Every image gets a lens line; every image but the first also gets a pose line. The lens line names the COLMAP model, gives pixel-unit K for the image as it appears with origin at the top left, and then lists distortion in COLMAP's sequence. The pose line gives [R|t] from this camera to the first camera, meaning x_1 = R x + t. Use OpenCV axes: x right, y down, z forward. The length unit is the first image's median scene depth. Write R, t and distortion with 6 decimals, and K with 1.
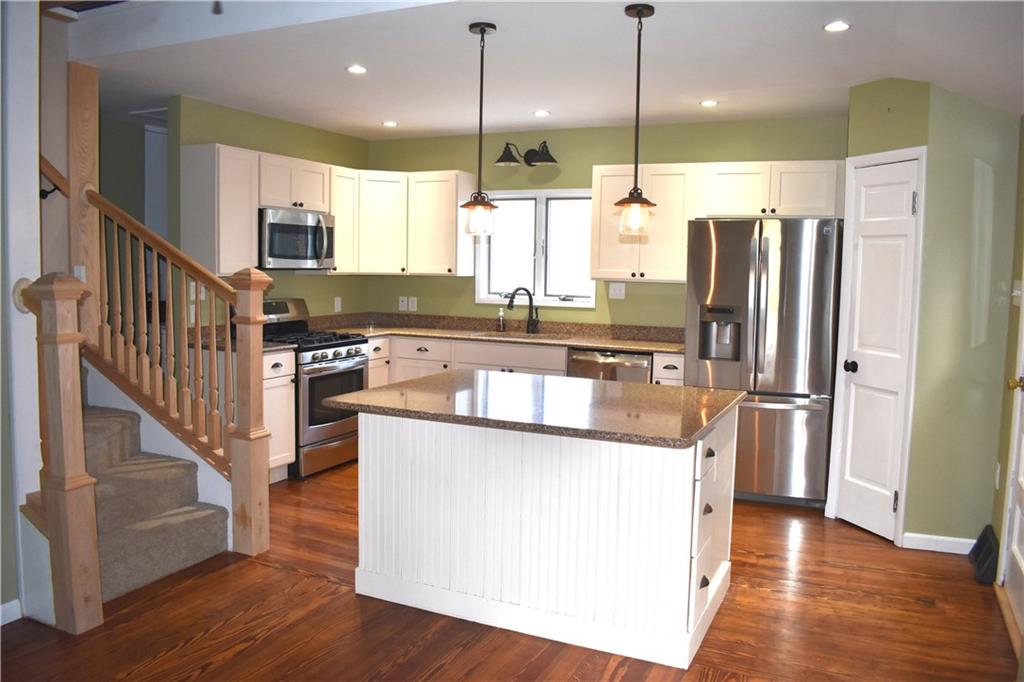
lens RADIAL K [[794.7, 0, 512.0], [0, 794.7, 341.0], [0, 0, 1]] dist [-0.092200, 0.006647]
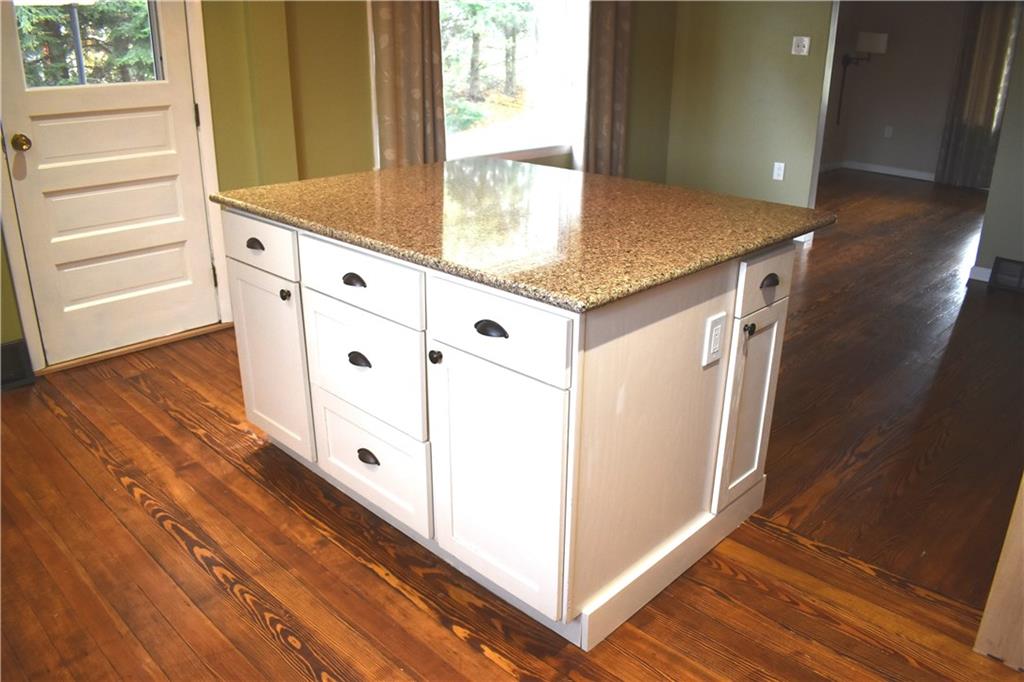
lens RADIAL K [[794.7, 0, 512.0], [0, 794.7, 341.0], [0, 0, 1]] dist [-0.092200, 0.006647]
pose [[-0.945120, -0.143155, 0.293692, -0.105555], [0.003264, 0.894719, 0.446618, -0.078091], [-0.326707, 0.423066, -0.845150, 0.982306]]
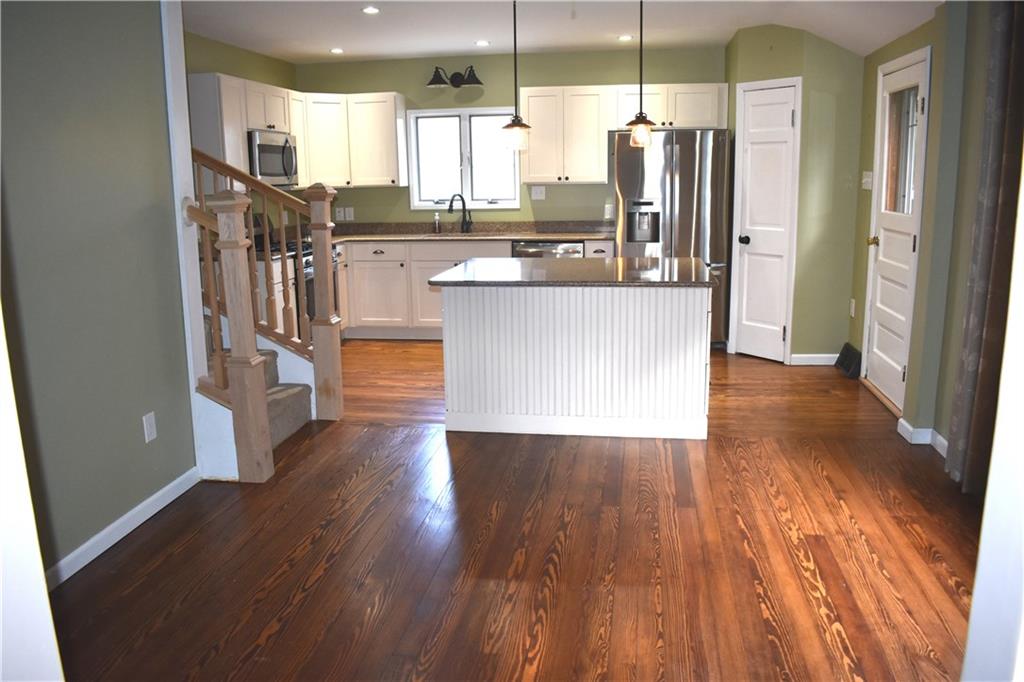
lens RADIAL K [[794.7, 0, 512.0], [0, 794.7, 341.0], [0, 0, 1]] dist [-0.092200, 0.006647]
pose [[0.958900, -0.092361, 0.268293, -0.265986], [0.061937, 0.990871, 0.119744, 0.013842], [-0.276904, -0.098205, 0.955866, -0.169442]]
